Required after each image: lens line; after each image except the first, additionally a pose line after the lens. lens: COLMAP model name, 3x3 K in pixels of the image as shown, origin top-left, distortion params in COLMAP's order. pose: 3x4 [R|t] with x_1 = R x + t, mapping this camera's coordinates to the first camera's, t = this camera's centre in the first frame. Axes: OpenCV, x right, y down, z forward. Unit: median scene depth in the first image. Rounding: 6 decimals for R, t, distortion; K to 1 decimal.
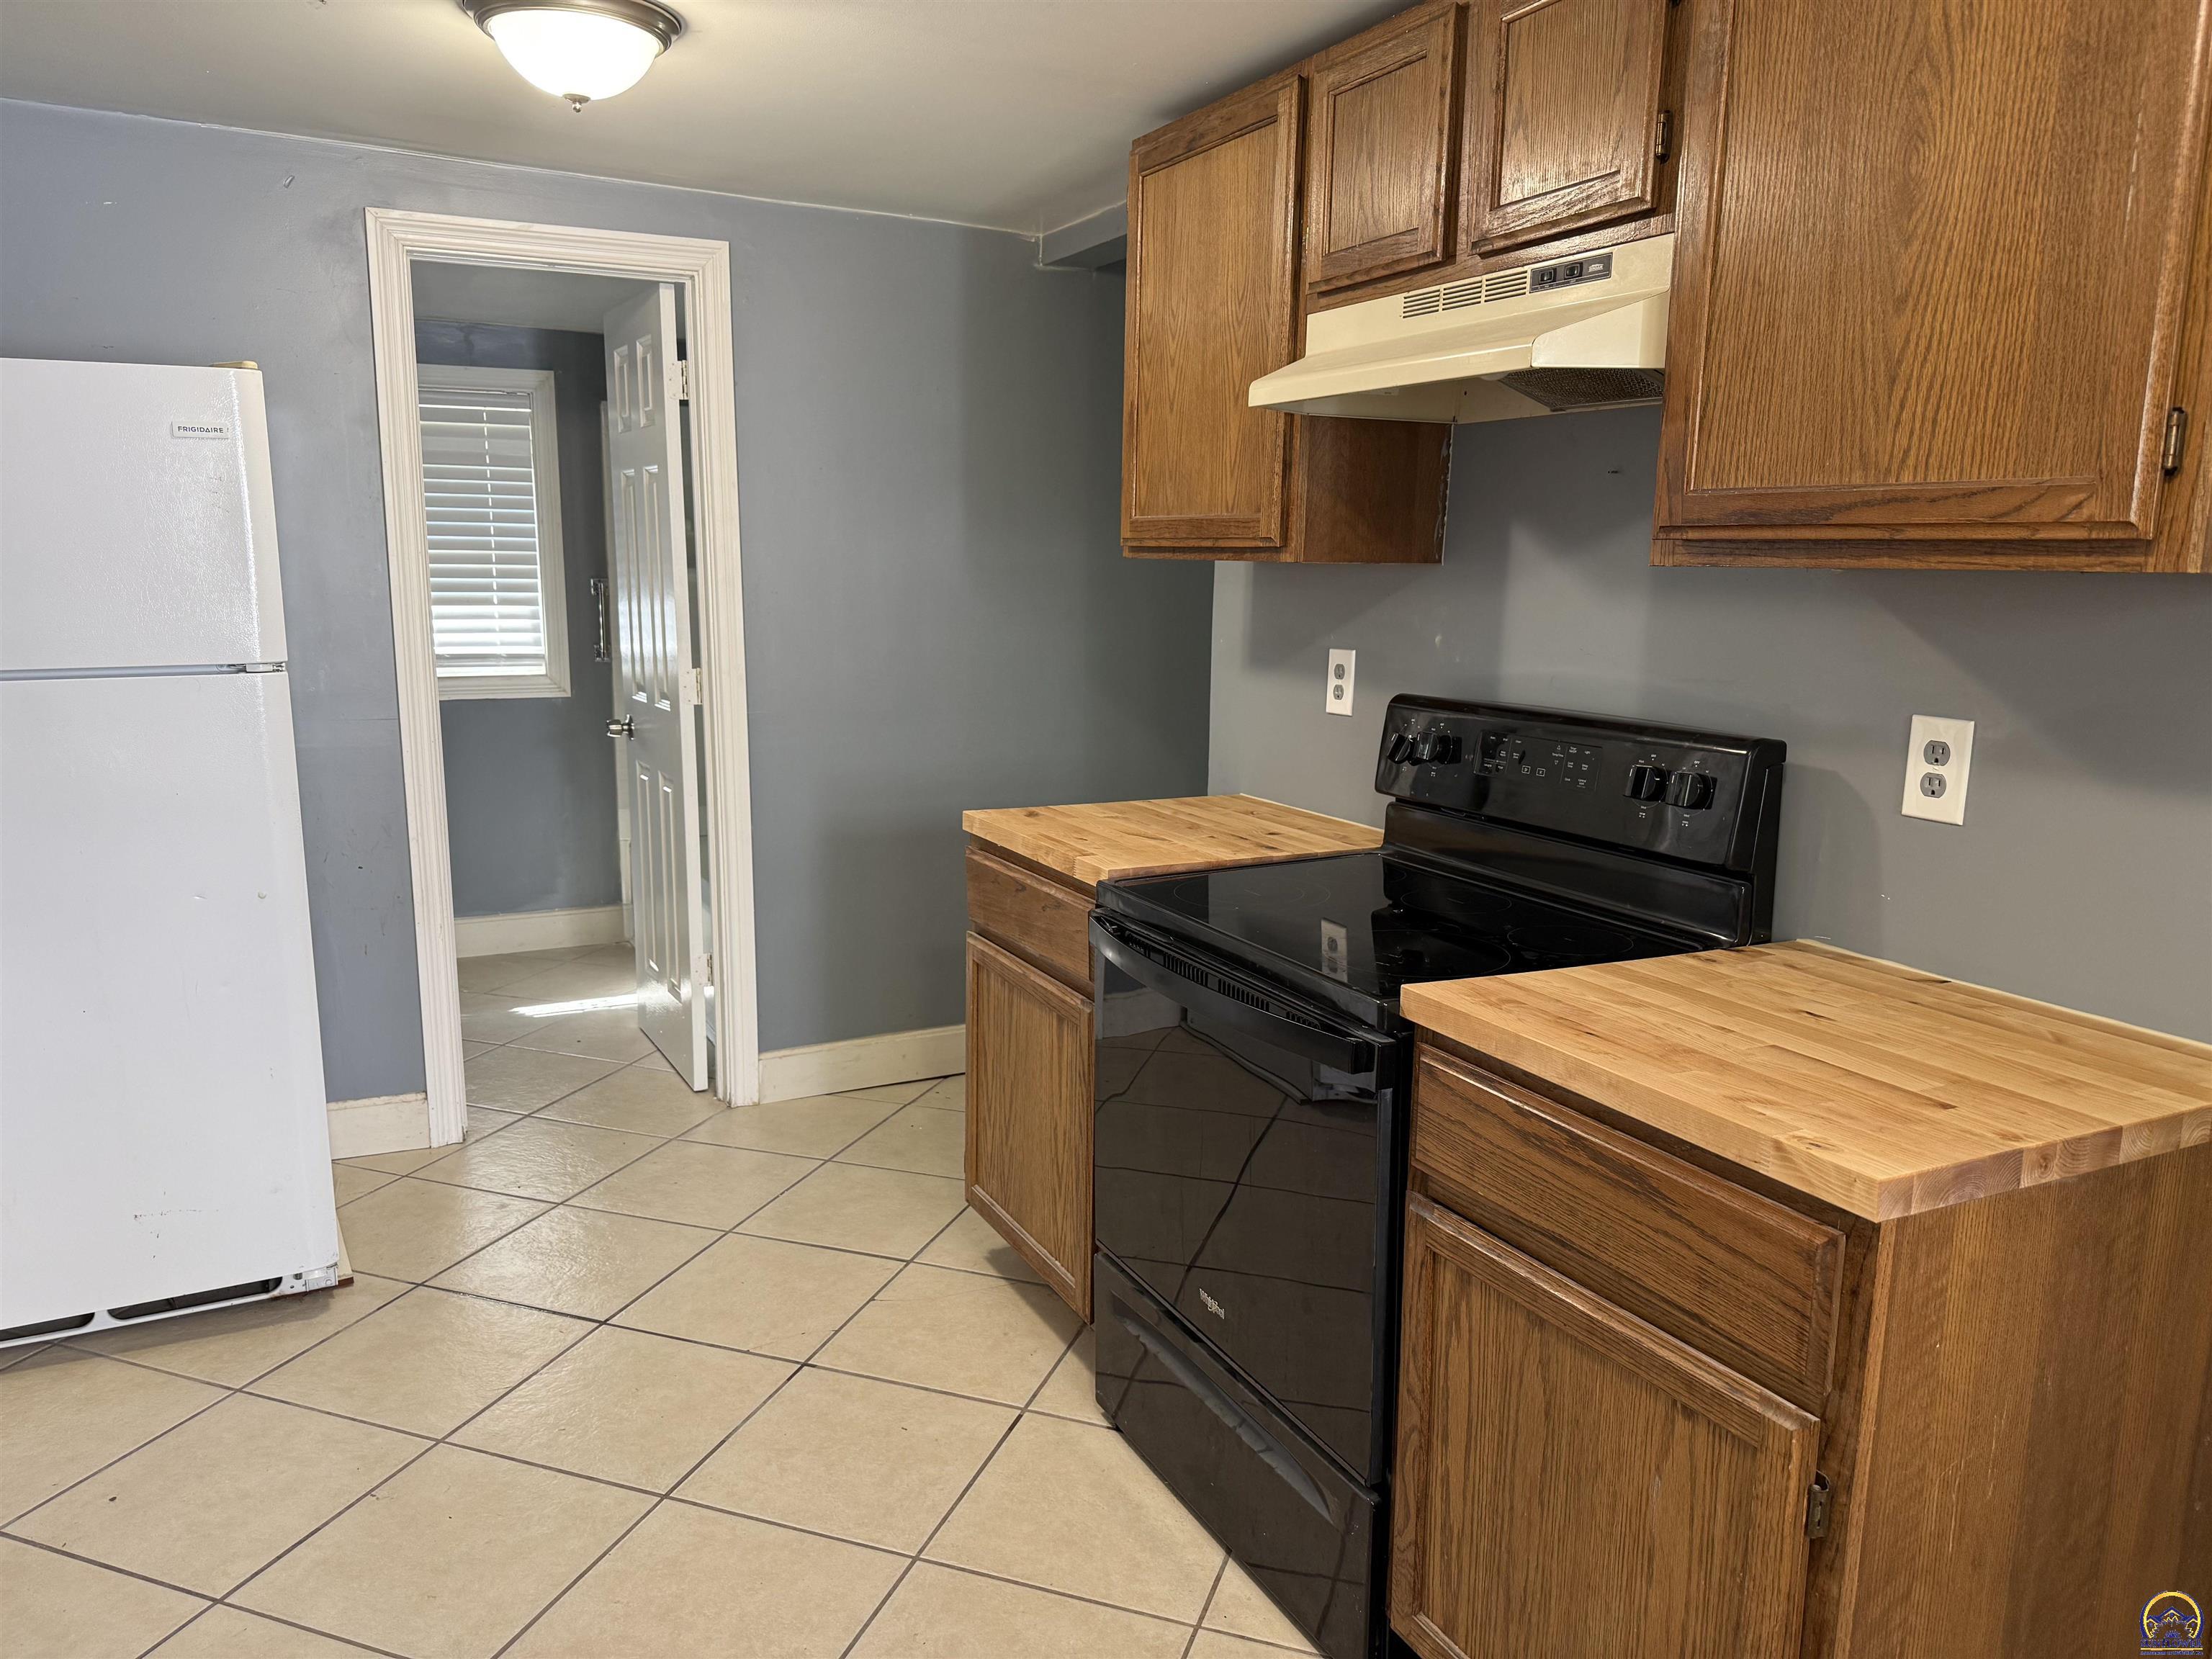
lens RADIAL K [[1561.8, 0, 1101.7], [0, 1561.8, 831.4], [0, 0, 1]] dist [-0.010356, -0.032242]
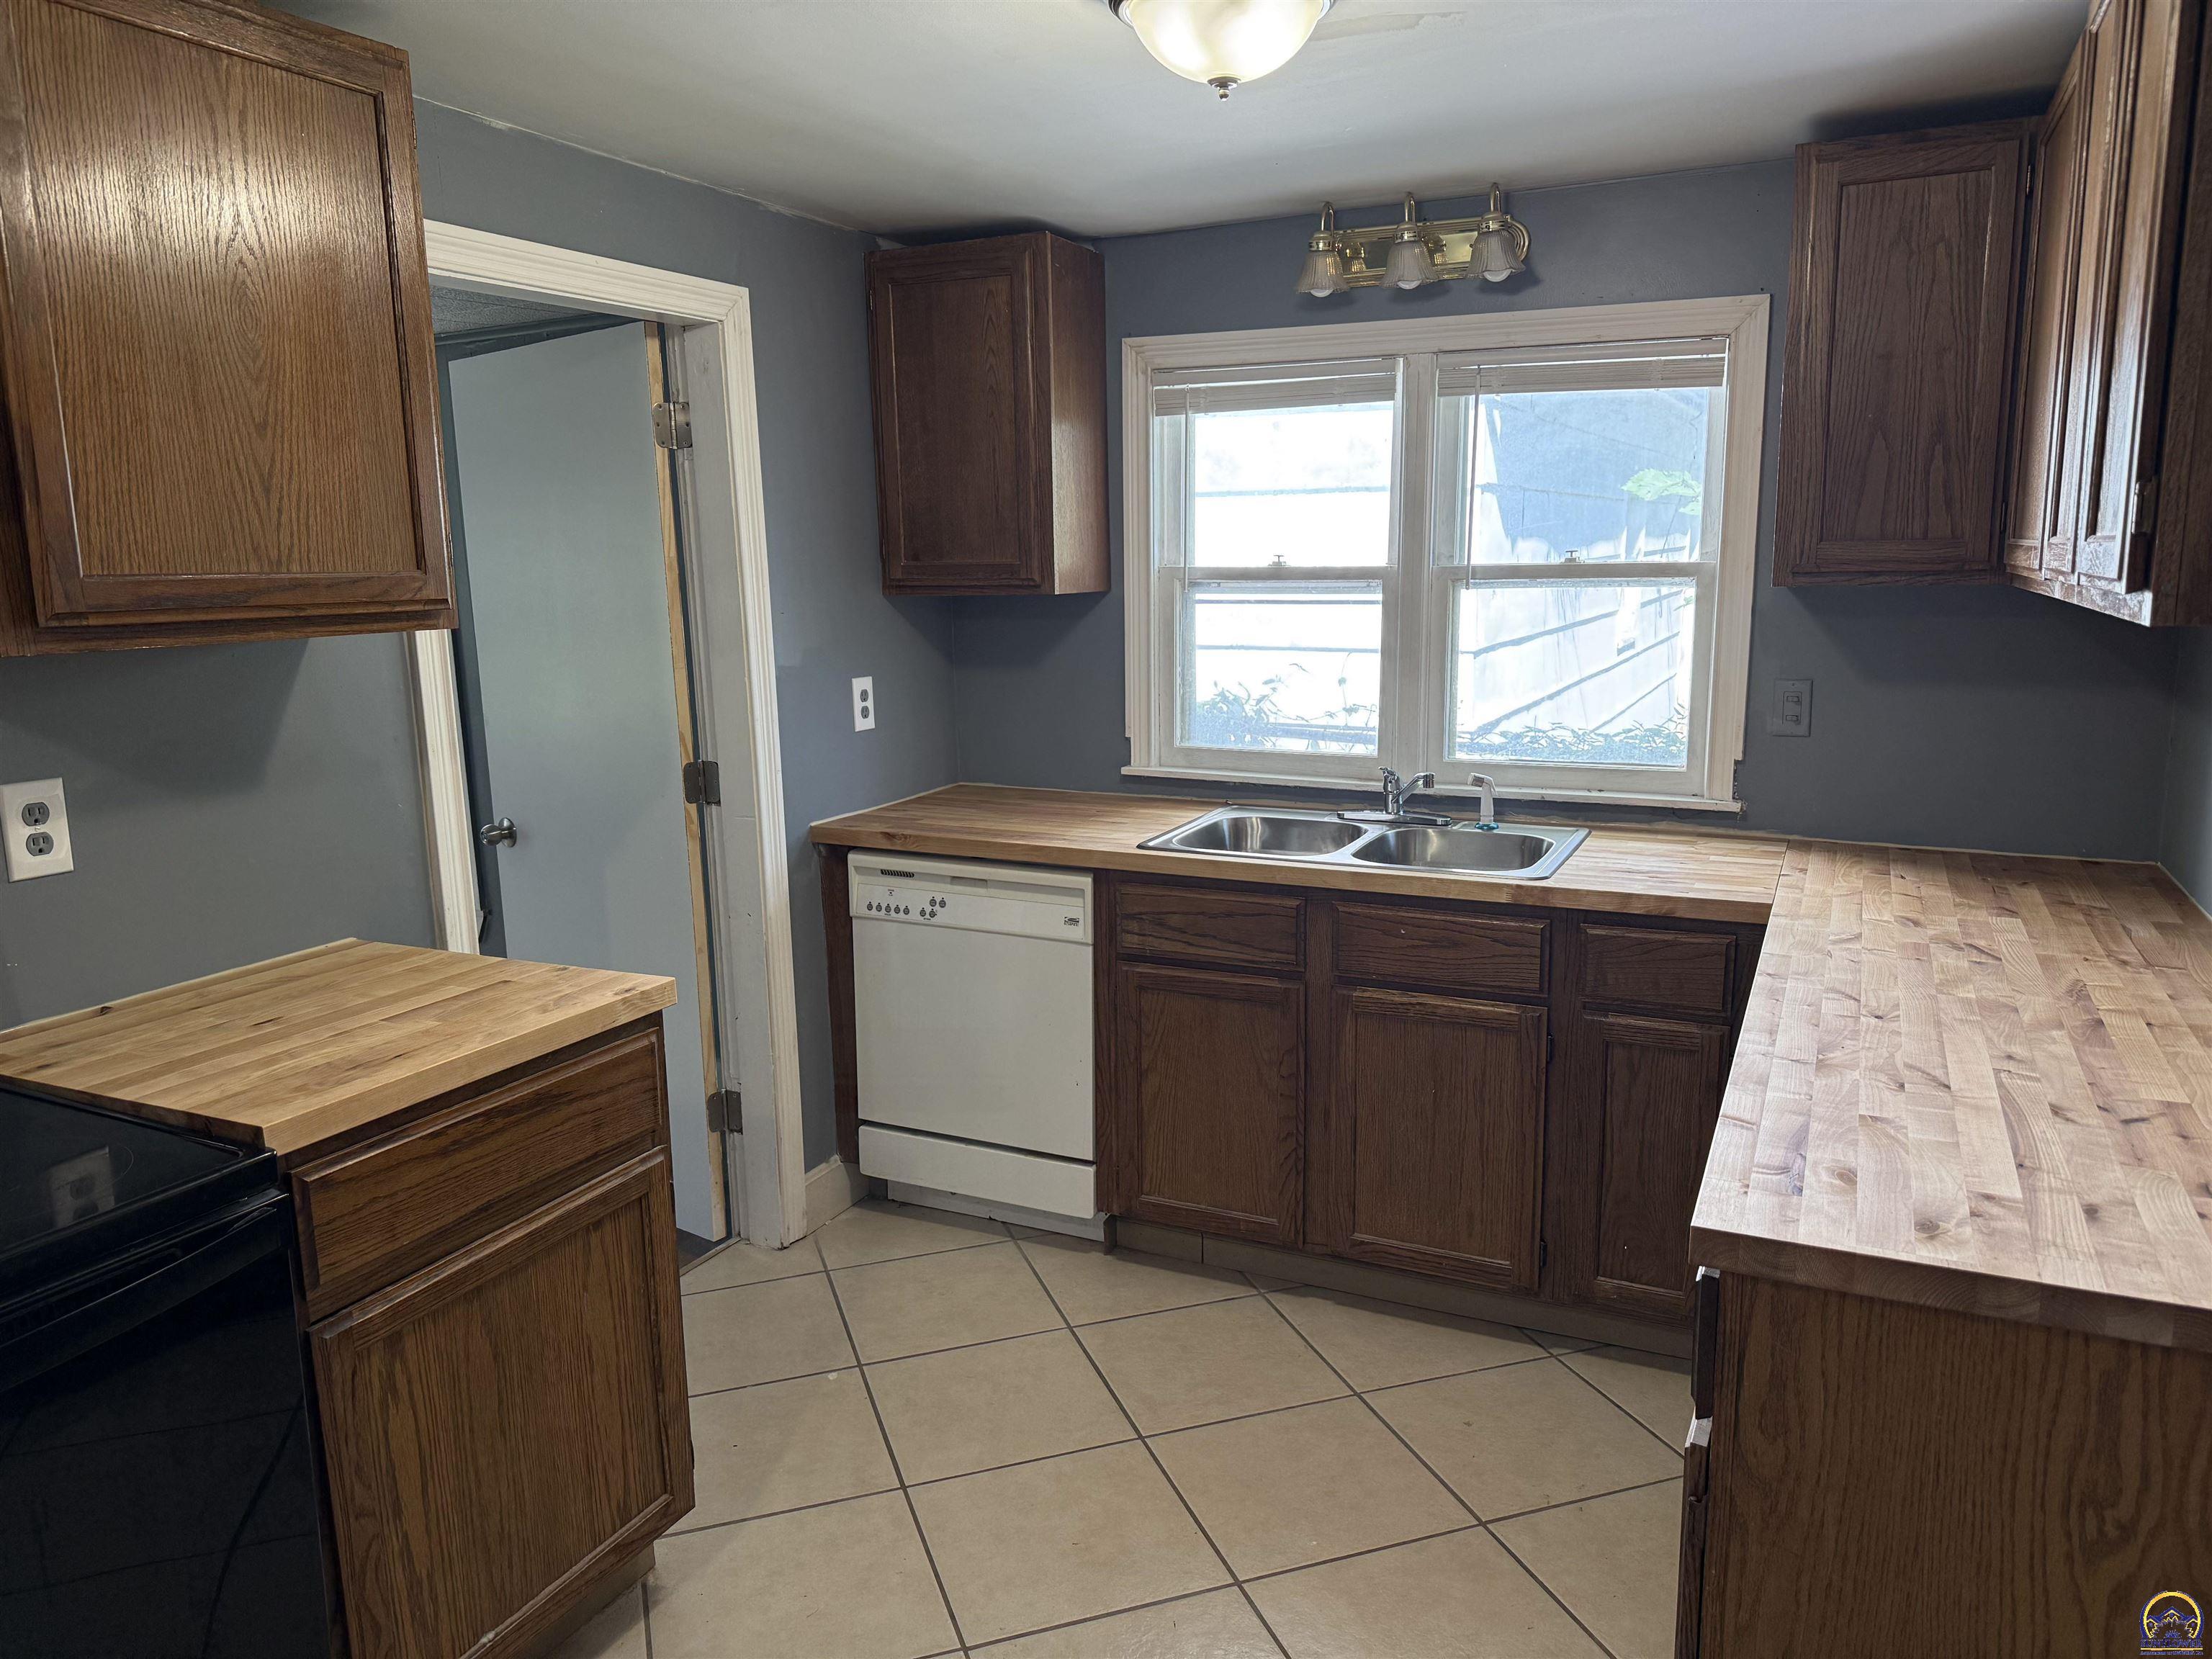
lens RADIAL K [[1561.8, 0, 1098.3], [0, 1561.8, 824.1], [0, 0, 1]] dist [-0.010356, -0.032242]
pose [[-0.627721, -0.133198, 0.766958, -0.880387], [0.137212, 0.950893, 0.277444, -0.284245], [-0.766250, 0.279393, -0.578619, 1.258155]]
